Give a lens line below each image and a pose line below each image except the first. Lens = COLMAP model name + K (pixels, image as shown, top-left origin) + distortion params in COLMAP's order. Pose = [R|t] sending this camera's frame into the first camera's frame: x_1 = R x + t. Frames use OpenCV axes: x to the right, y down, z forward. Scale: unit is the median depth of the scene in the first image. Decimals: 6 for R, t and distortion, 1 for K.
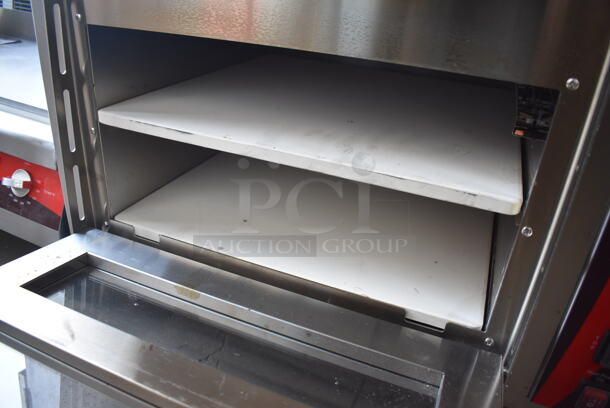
lens RADIAL K [[466.2, 0, 305.0], [0, 466.2, 204.0], [0, 0, 1]] dist [-0.094823, 0.001594]
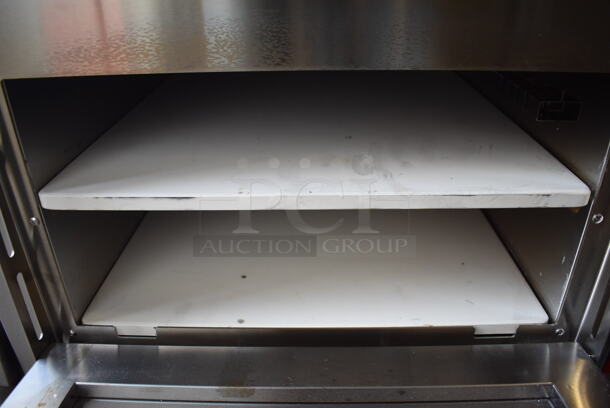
lens RADIAL K [[466.2, 0, 305.0], [0, 466.2, 204.0], [0, 0, 1]] dist [-0.094823, 0.001594]
pose [[0.928204, -0.242926, 0.281823, -0.296840], [0.237709, 0.969883, 0.053107, -0.140596], [-0.286236, 0.017698, 0.957996, 0.213476]]
